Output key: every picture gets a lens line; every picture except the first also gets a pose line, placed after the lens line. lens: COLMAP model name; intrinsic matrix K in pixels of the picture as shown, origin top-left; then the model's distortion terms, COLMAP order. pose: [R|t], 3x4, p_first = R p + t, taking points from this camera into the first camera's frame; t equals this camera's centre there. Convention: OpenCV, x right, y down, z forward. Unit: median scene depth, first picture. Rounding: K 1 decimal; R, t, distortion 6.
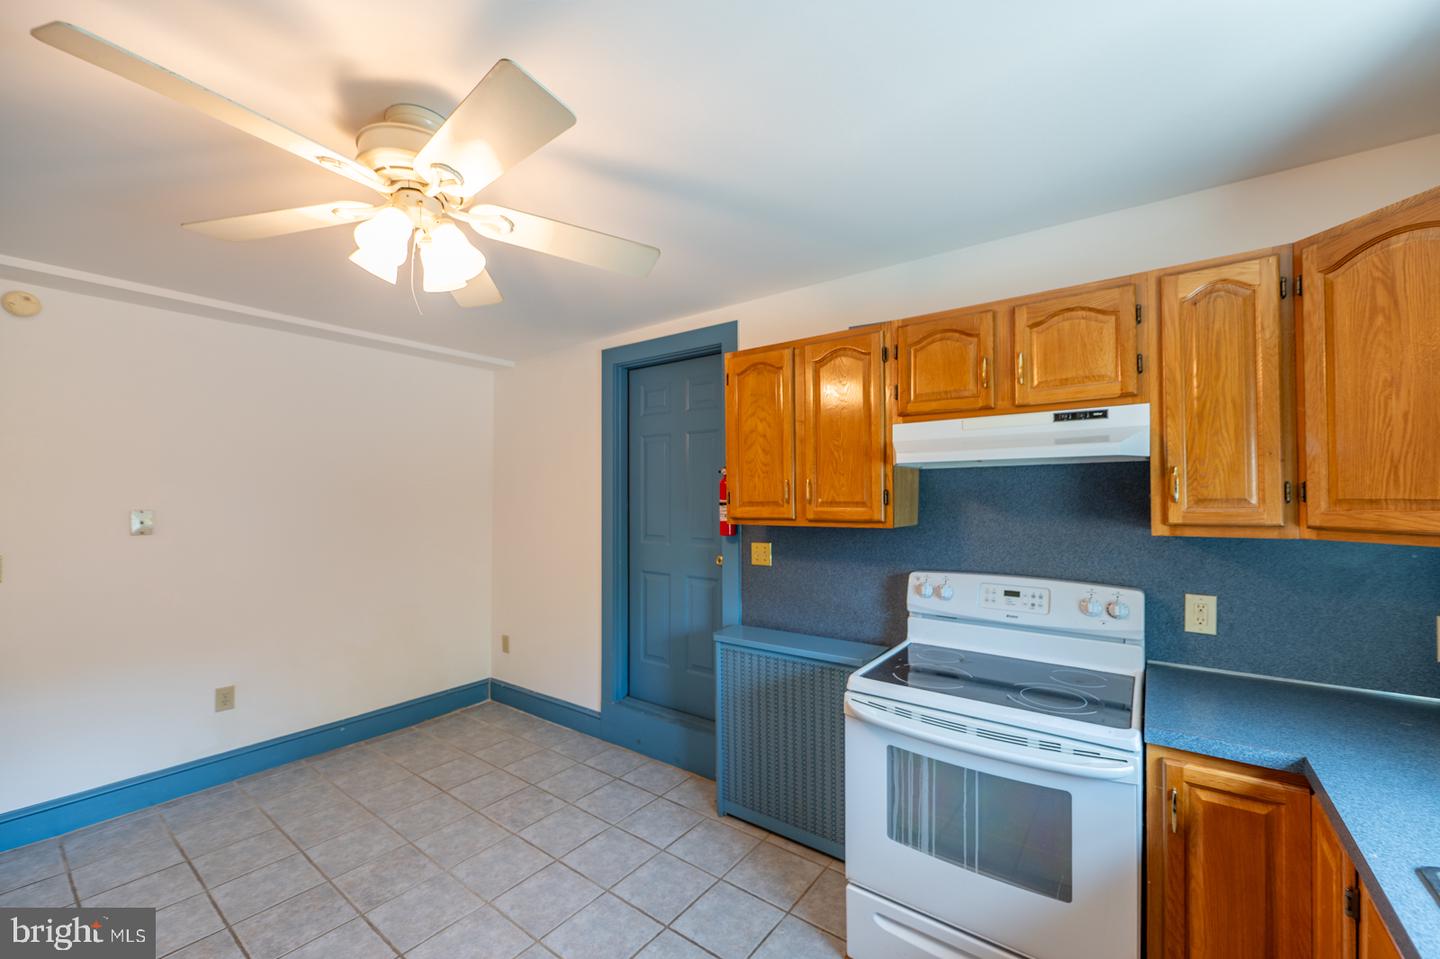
lens RADIAL K [[569.1, 0, 721.6], [0, 569.1, 486.4], [0, 0, 1]] dist [-0.014680, -0.000214]
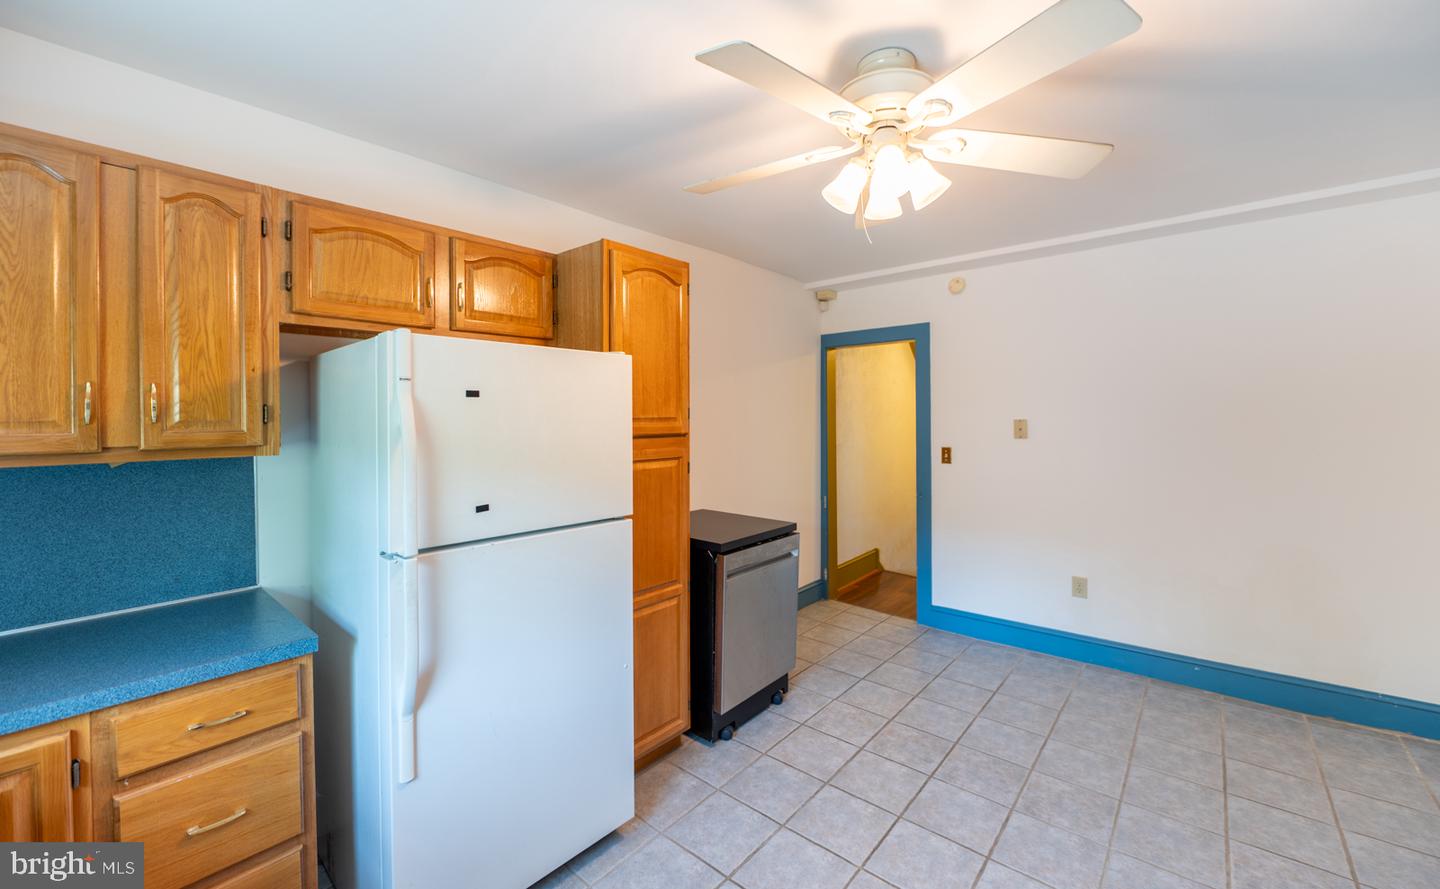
lens RADIAL K [[569.5, 0, 721.5], [0, 569.5, 445.7], [0, 0, 1]] dist [-0.012437, -0.000292]
pose [[-0.067444, 0.060589, -0.995882, 0.277632], [0.029610, 0.997836, 0.058702, 0.009912], [0.997284, -0.025529, -0.069092, 0.386551]]
